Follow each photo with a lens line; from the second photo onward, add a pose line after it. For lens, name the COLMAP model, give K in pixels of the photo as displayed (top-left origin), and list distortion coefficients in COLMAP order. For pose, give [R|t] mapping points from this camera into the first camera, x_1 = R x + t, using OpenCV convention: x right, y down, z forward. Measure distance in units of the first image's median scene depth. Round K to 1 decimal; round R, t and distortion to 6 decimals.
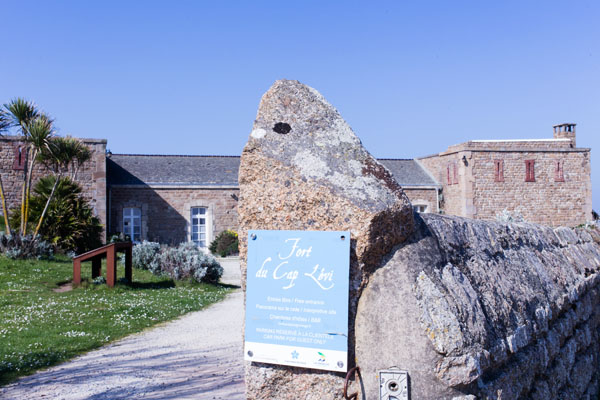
lens RADIAL K [[839.8, 0, 300.0], [0, 839.8, 200.0], [0, 0, 1]] dist [-0.020352, 0.048025]
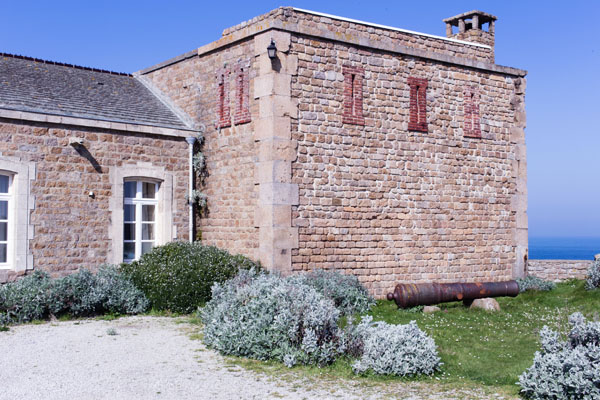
lens RADIAL K [[839.8, 0, 300.0], [0, 839.8, 200.0], [0, 0, 1]] dist [-0.020352, 0.048025]
pose [[0.946888, 0.034359, 0.319724, 0.089965], [-0.032209, 0.999409, -0.012014, 0.018071], [-0.319947, 0.001078, 0.947435, 0.626459]]
